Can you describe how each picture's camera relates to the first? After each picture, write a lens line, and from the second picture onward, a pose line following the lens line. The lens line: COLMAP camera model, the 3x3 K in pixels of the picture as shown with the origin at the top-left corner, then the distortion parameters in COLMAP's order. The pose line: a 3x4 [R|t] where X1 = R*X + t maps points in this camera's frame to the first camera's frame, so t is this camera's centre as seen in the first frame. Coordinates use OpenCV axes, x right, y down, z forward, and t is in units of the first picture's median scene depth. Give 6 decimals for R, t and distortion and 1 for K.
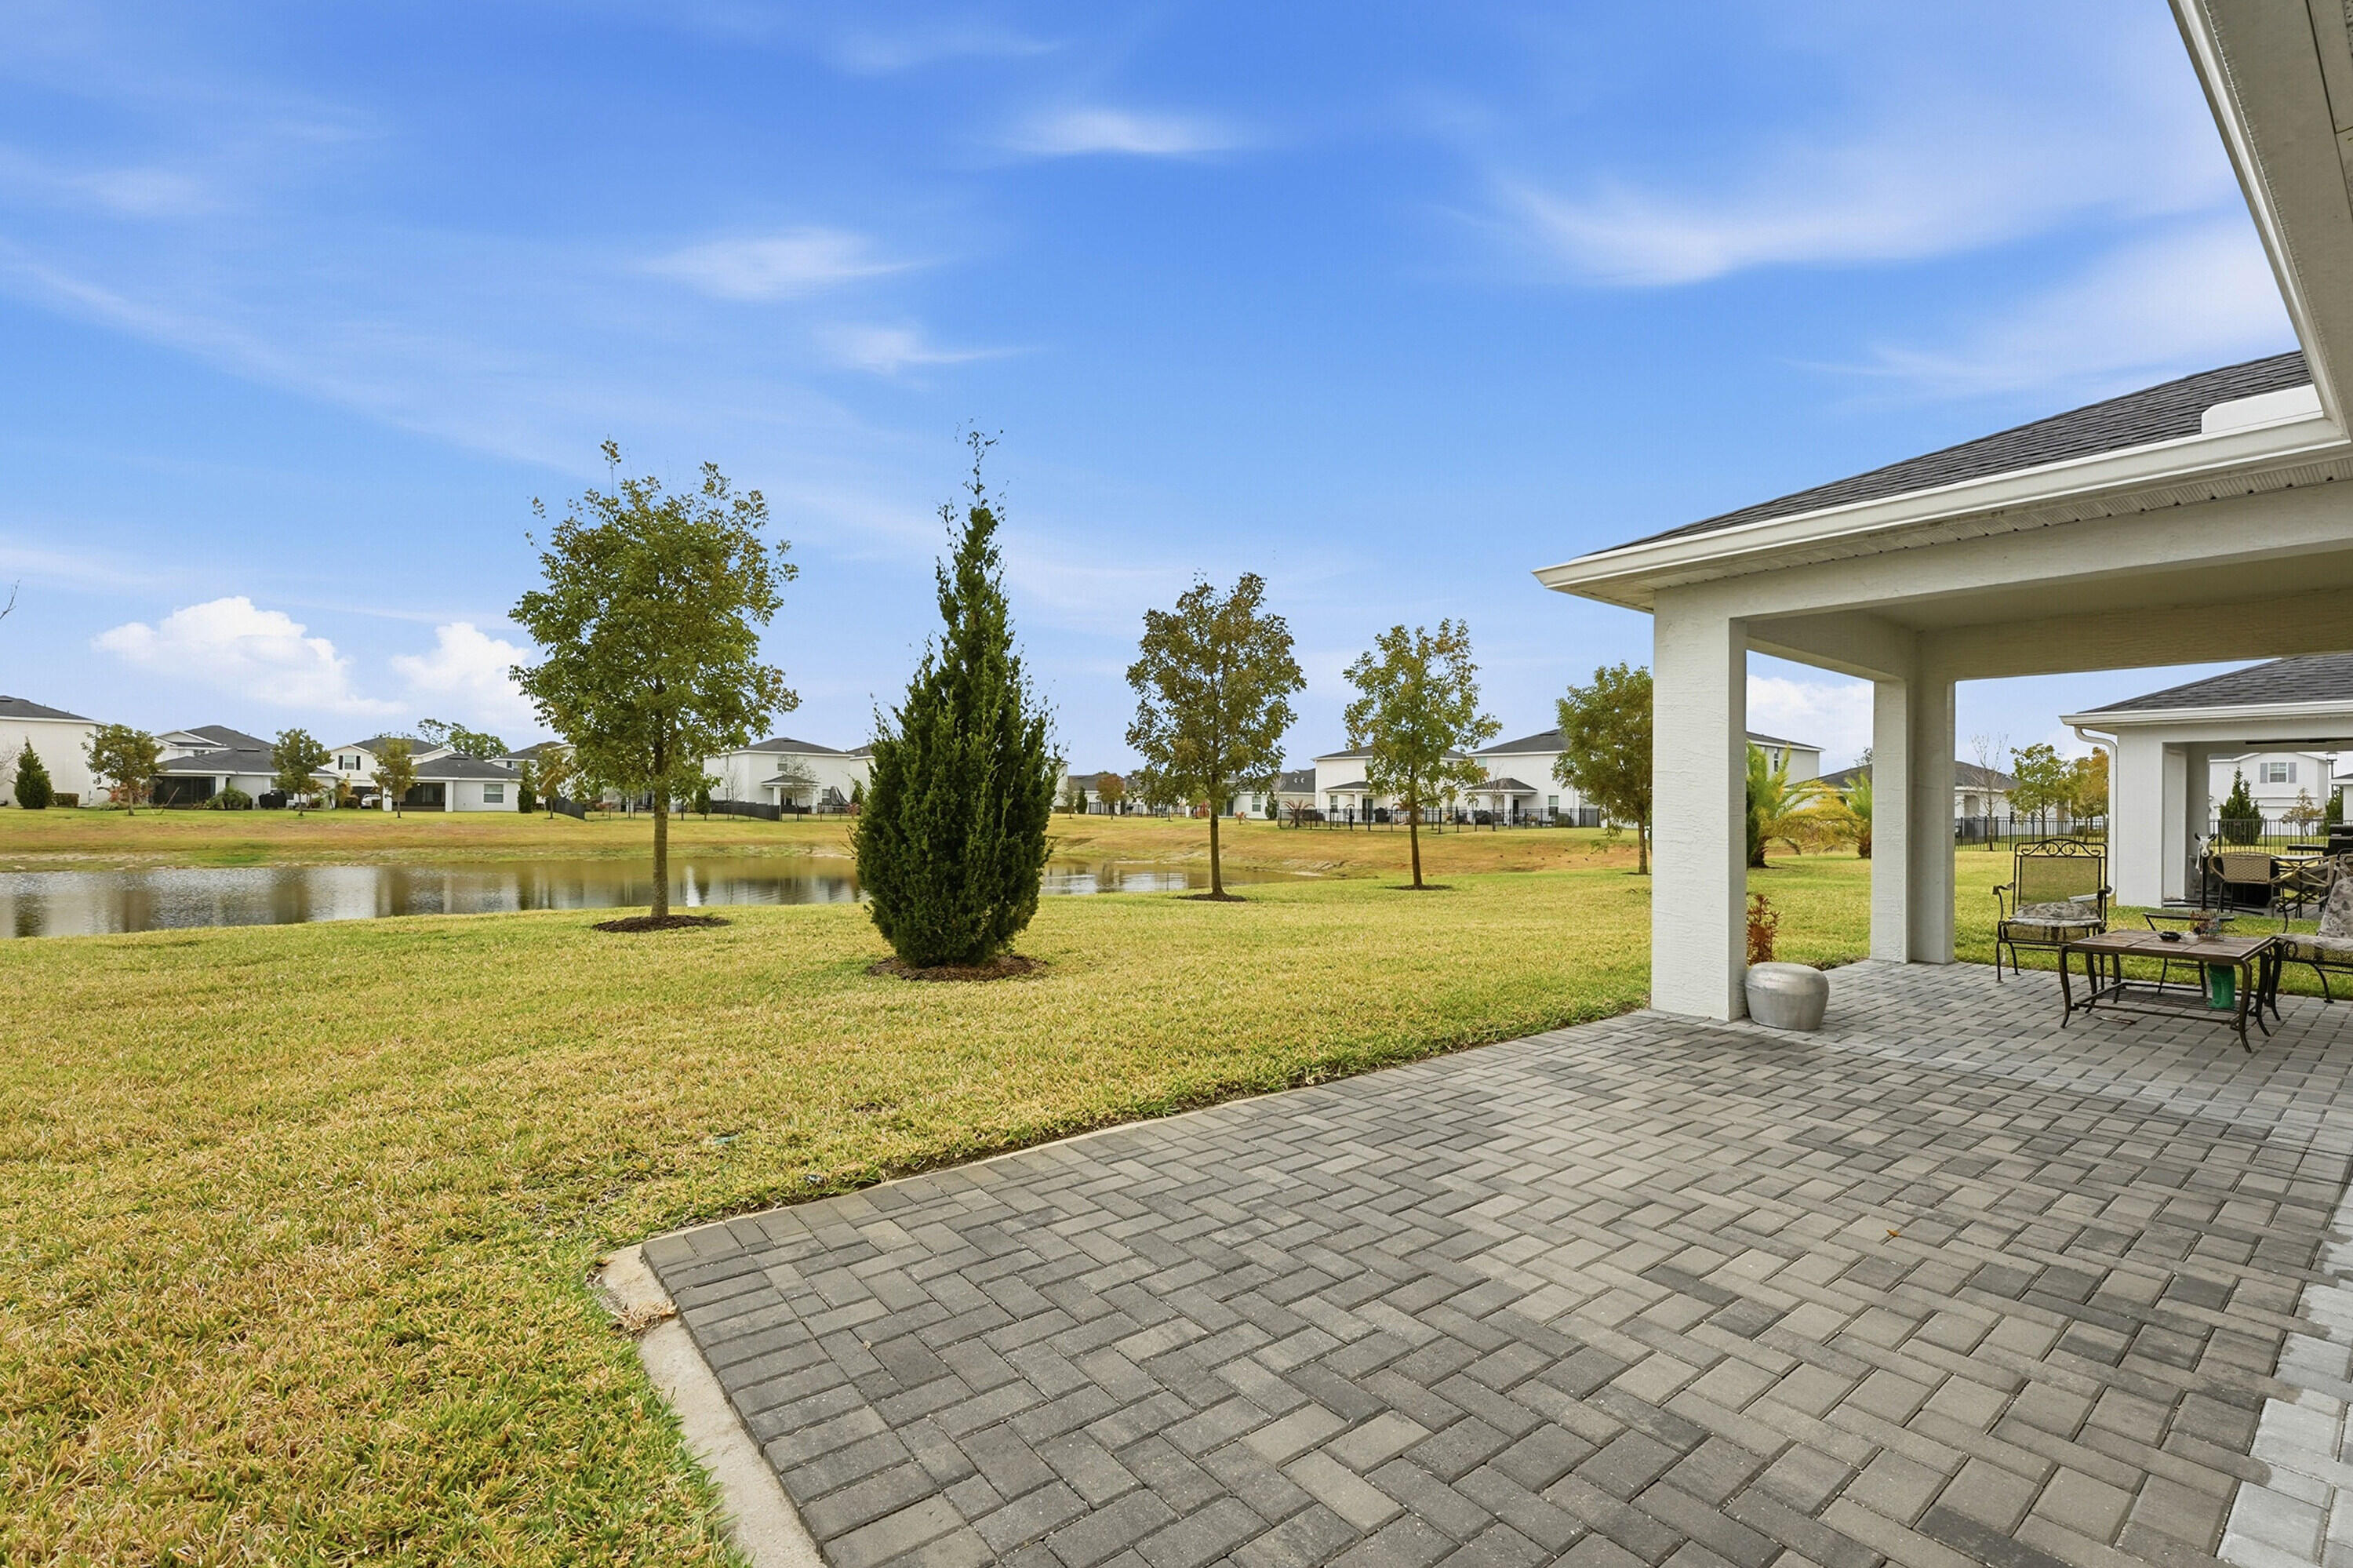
lens RADIAL K [[1023.7, 0, 1166.1], [0, 1023.7, 801.7], [0, 0, 1]] dist [-0.000883, -0.000082]
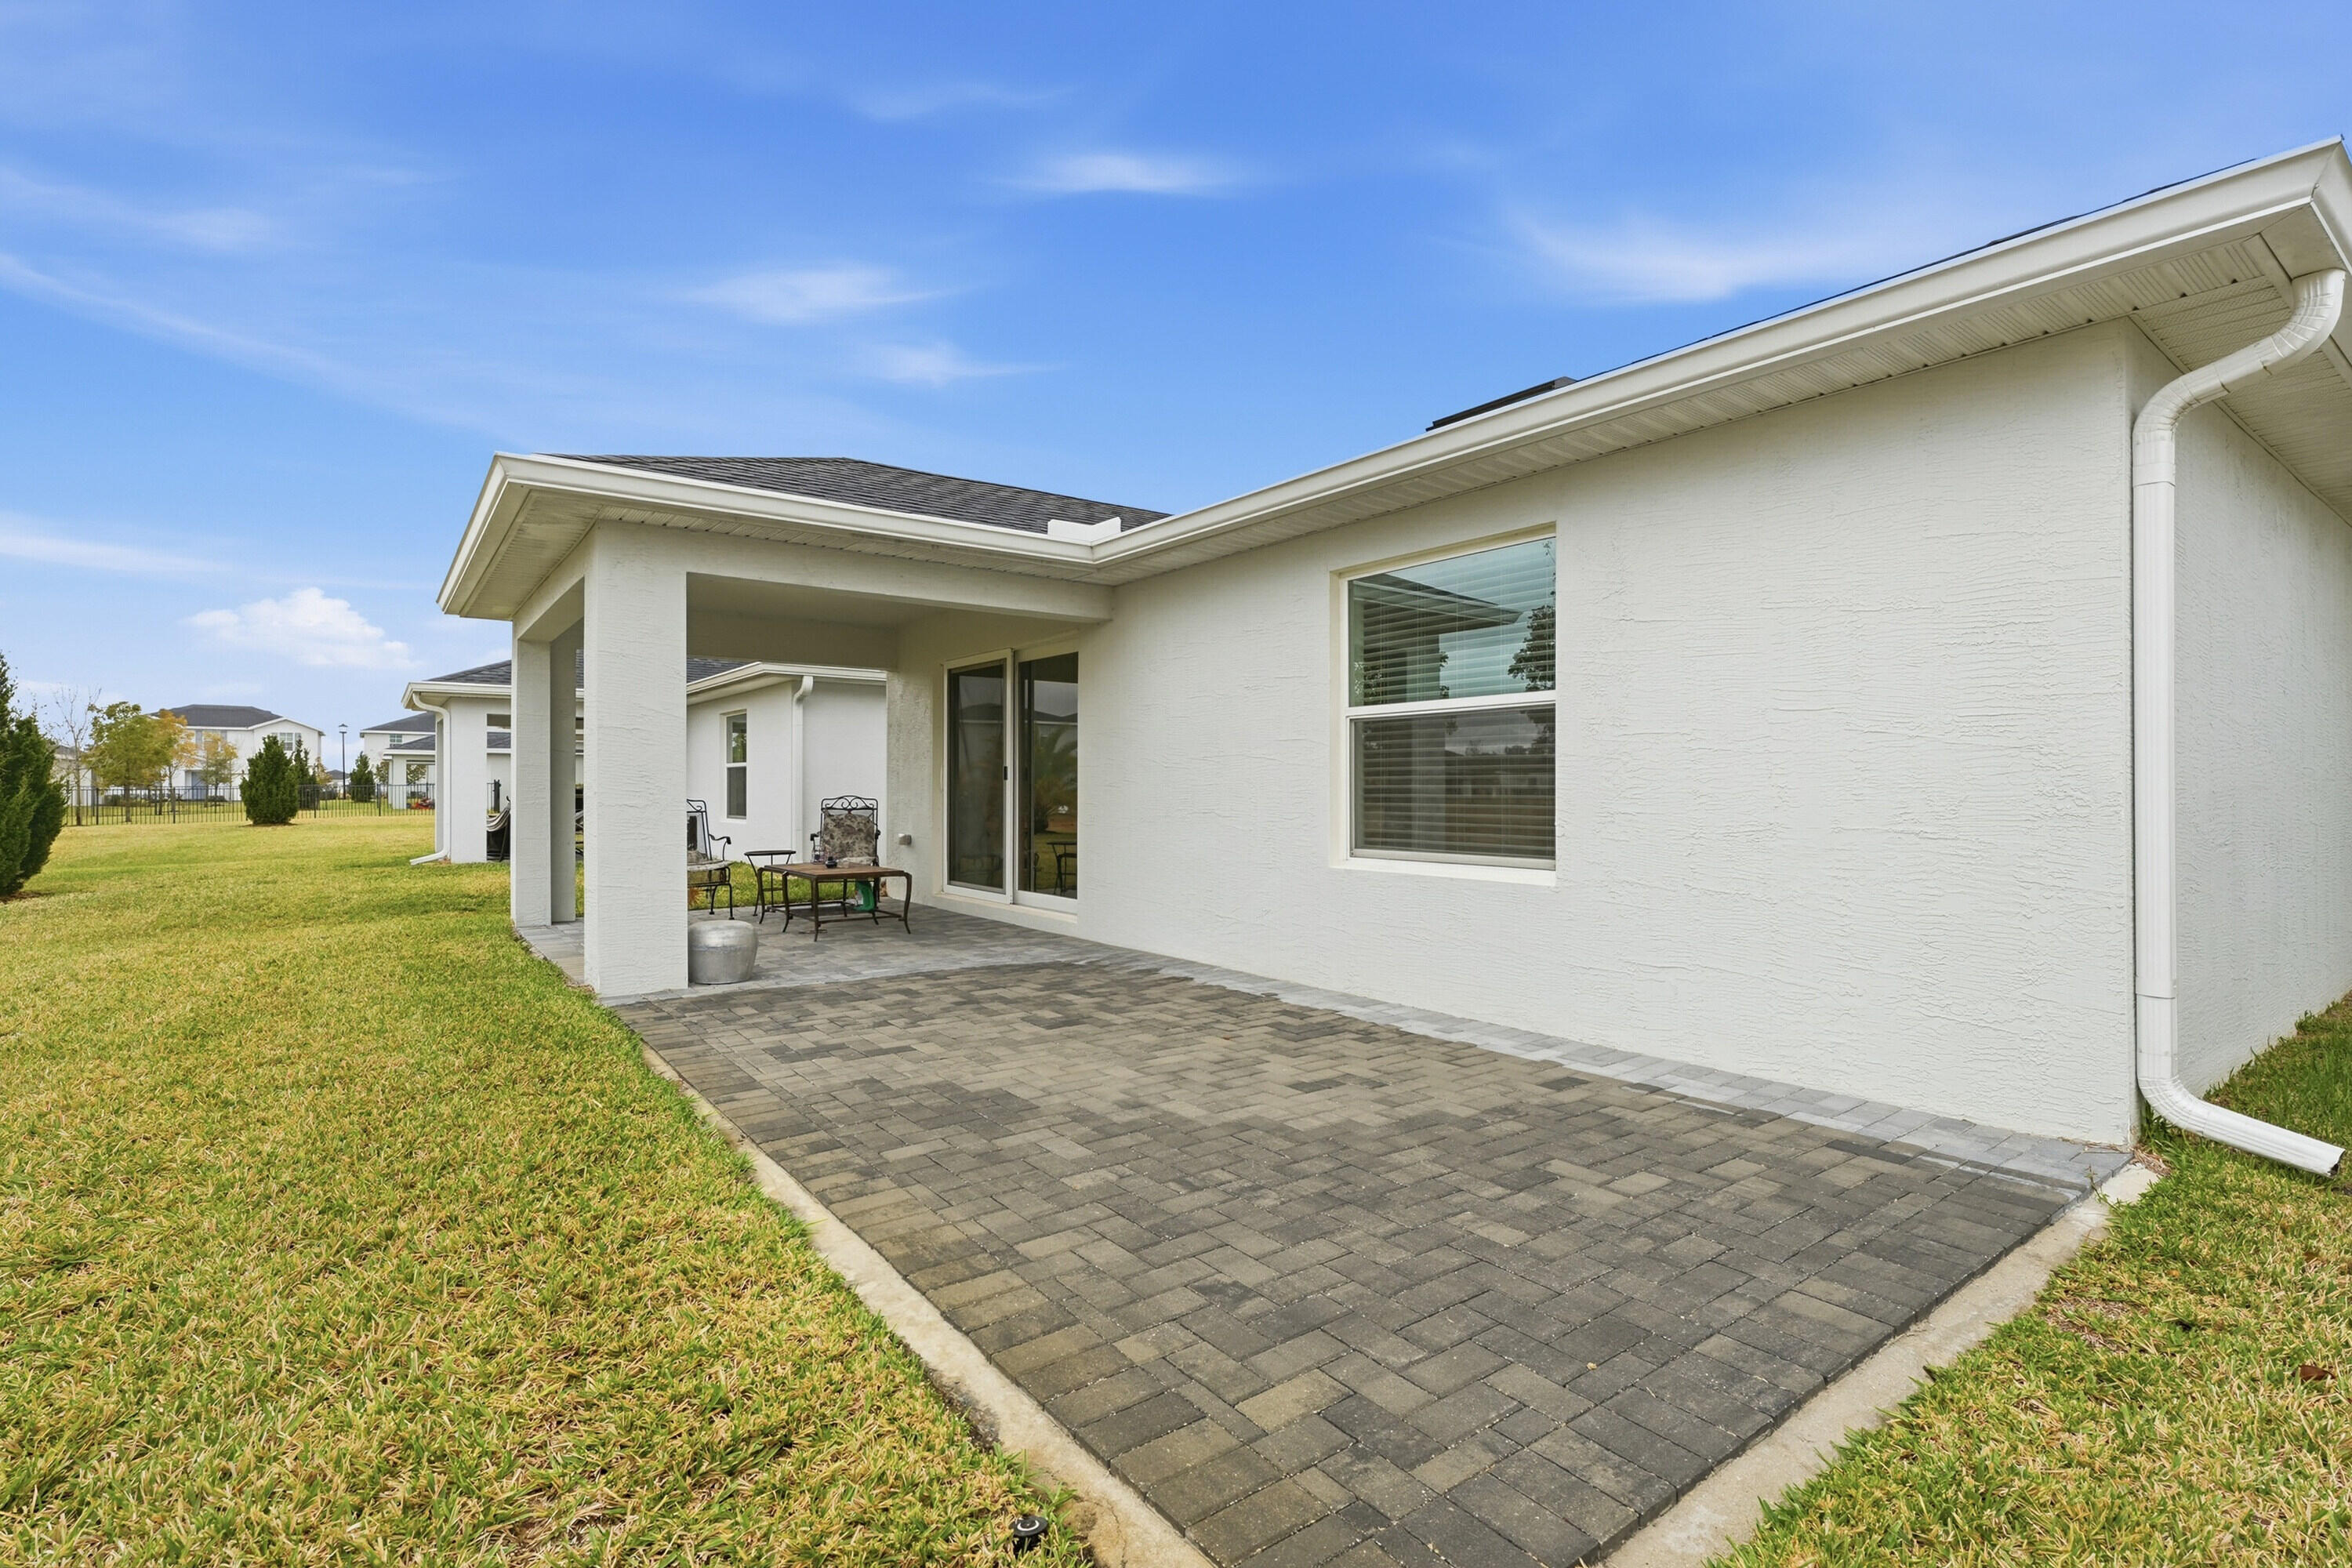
lens RADIAL K [[1097.3, 0, 1174.7], [0, 1097.3, 779.1], [0, 0, 1]] dist [-0.004070, 0.000039]
pose [[0.024561, -0.005574, 0.999683, -0.152368], [-0.004155, 0.999975, 0.005677, 0.002712], [-0.999690, -0.004293, 0.024537, 0.164323]]
